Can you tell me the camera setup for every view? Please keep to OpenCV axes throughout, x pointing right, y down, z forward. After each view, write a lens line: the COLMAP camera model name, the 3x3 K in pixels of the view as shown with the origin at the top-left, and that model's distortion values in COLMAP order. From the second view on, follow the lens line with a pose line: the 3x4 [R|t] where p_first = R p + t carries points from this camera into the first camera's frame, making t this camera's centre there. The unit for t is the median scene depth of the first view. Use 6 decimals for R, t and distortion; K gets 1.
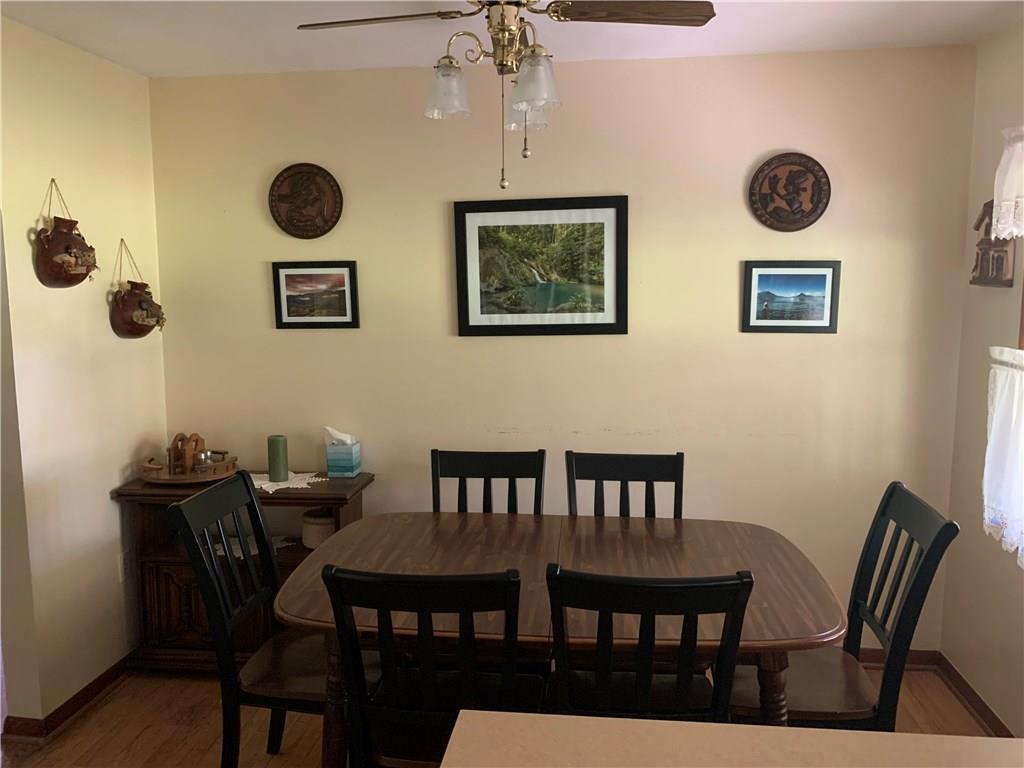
lens RADIAL K [[782.3, 0, 512.0], [0, 782.3, 384.0], [0, 0, 1]] dist [0.063812, -0.112317]
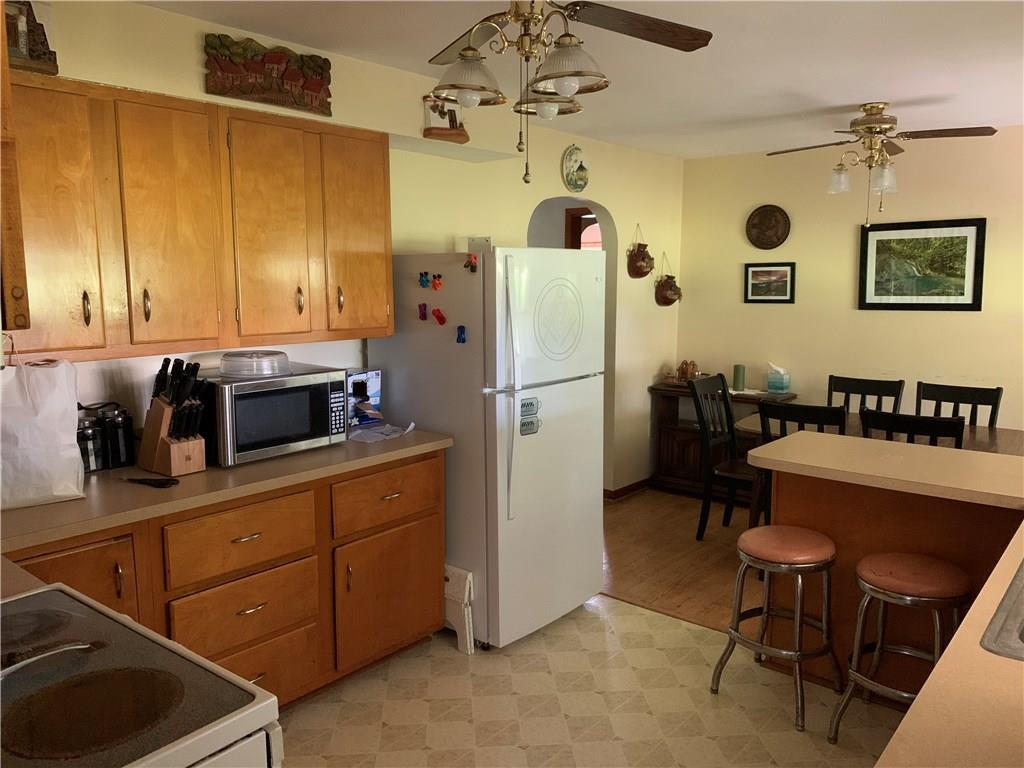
lens RADIAL K [[782.3, 0, 512.0], [0, 782.3, 384.0], [0, 0, 1]] dist [0.063812, -0.112317]
pose [[0.836009, 0.079472, -0.542930, 0.227363], [-0.071380, 0.996799, 0.035997, 0.082807], [0.544054, 0.008660, 0.839006, -0.726441]]
